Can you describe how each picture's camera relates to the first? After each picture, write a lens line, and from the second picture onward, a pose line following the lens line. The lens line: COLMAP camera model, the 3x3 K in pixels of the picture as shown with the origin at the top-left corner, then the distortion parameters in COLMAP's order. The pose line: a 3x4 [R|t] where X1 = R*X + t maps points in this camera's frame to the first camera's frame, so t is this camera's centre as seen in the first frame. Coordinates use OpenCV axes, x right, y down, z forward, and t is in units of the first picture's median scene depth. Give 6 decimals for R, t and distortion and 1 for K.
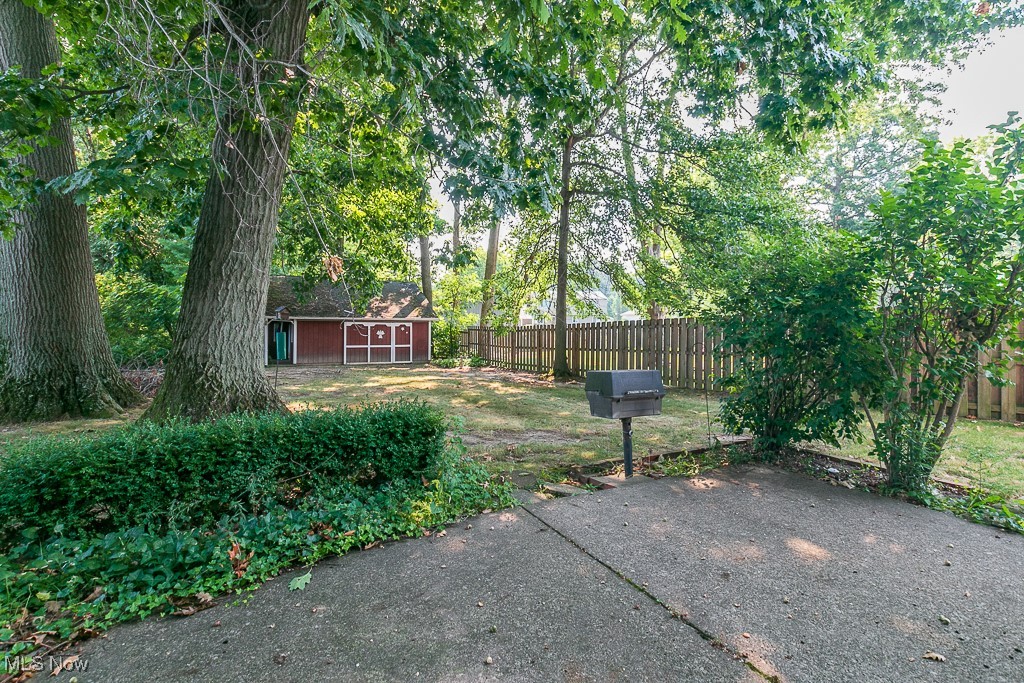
lens RADIAL K [[474.4, 0, 509.5], [0, 474.4, 323.5], [0, 0, 1]] dist [0.000997, -0.001079]
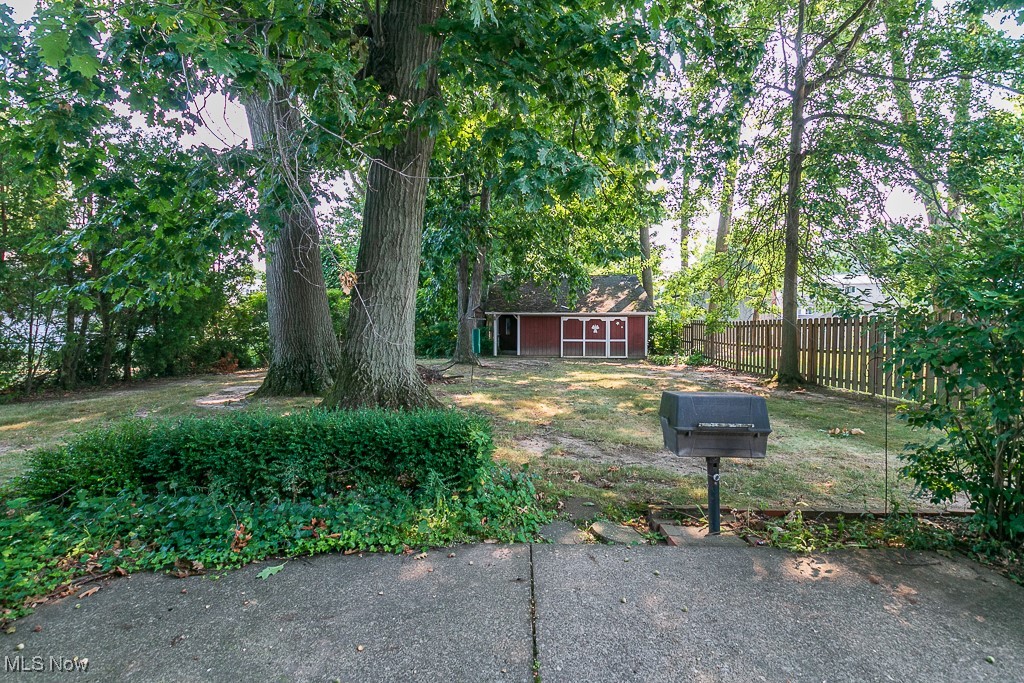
lens RADIAL K [[474.4, 0, 509.5], [0, 474.4, 323.5], [0, 0, 1]] dist [0.000997, -0.001079]
pose [[0.871526, 0.002012, -0.490344, 0.090483], [0.006480, 0.999857, 0.015619, -0.007619], [0.490306, -0.016790, 0.871389, 0.048449]]
